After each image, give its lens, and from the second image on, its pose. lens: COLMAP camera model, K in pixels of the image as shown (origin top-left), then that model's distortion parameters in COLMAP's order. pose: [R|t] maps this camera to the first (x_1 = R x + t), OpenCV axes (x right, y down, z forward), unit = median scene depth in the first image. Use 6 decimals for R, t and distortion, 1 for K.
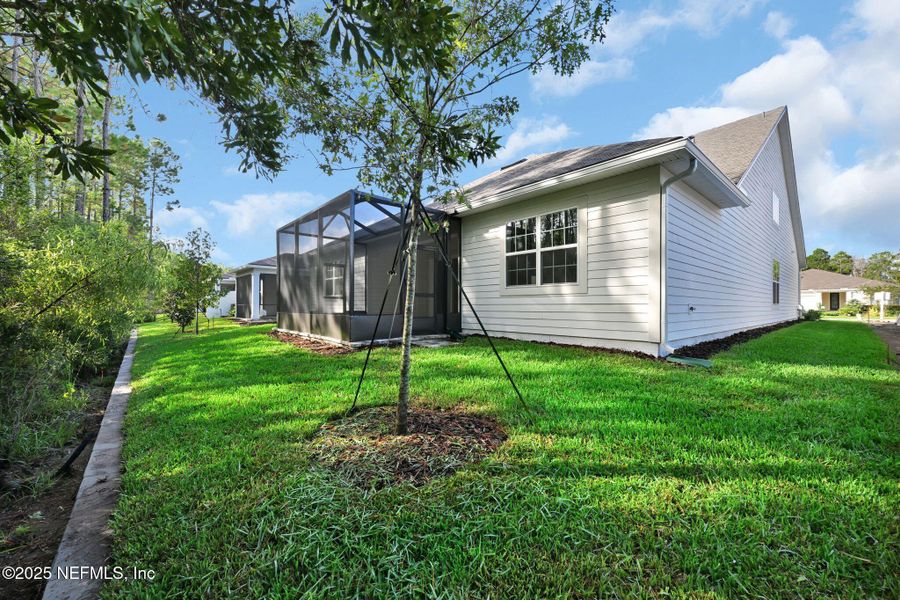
lens RADIAL K [[356.3, 0, 456.6], [0, 356.3, 304.1], [0, 0, 1]] dist [0.003955, 0.000023]
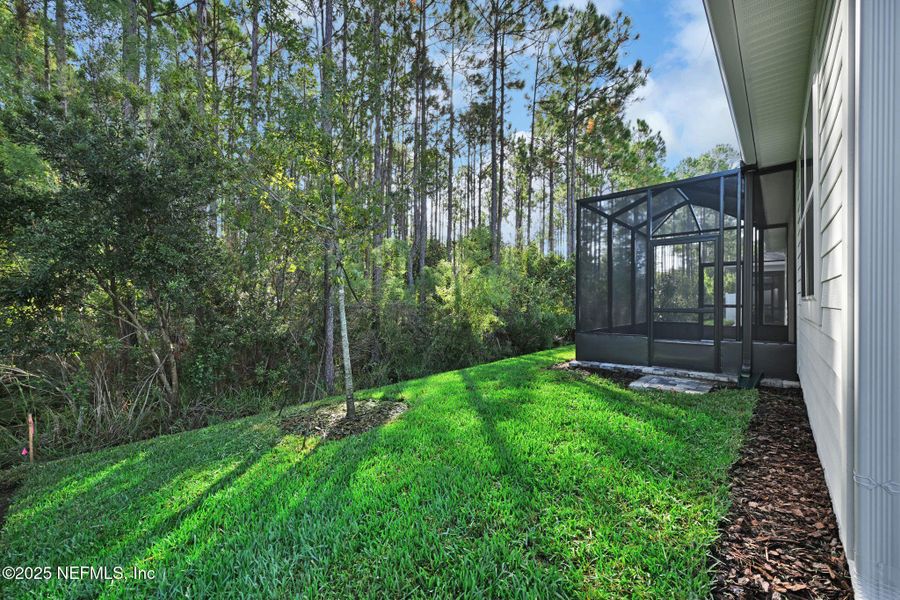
lens RADIAL K [[356.3, 0, 448.7], [0, 356.3, 302.1], [0, 0, 1]] dist [0.003955, 0.000023]
pose [[0.112262, -0.002687, -0.993675, 0.619900], [0.005652, 0.999982, -0.002066, -0.050483], [0.993663, -0.005384, 0.112275, 0.550651]]
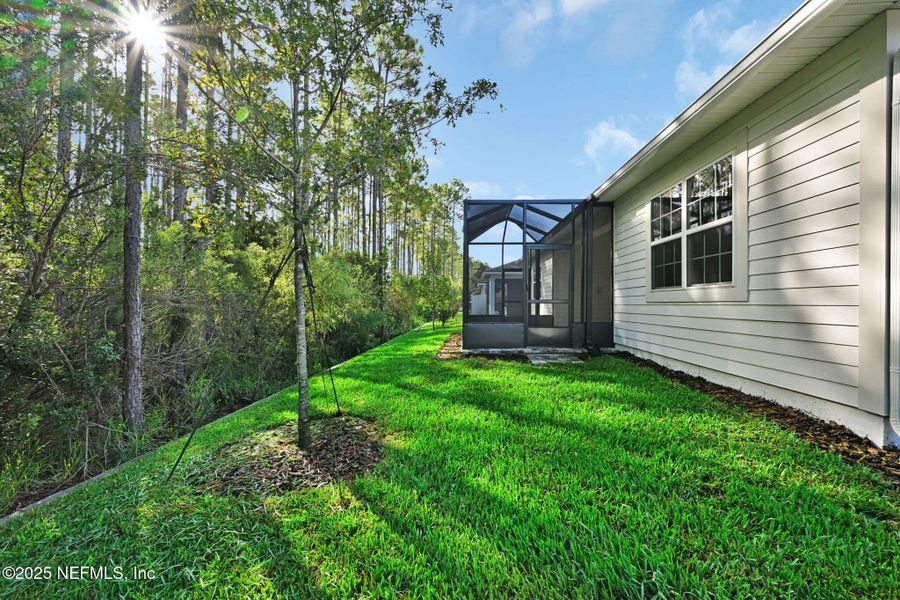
lens RADIAL K [[356.3, 0, 451.6], [0, 356.3, 304.2], [0, 0, 1]] dist [0.003955, 0.000023]
pose [[0.719351, 0.001210, -0.694645, 0.389010], [0.000552, 0.999997, 0.002314, -0.024296], [0.694646, -0.002048, 0.719349, 0.244016]]
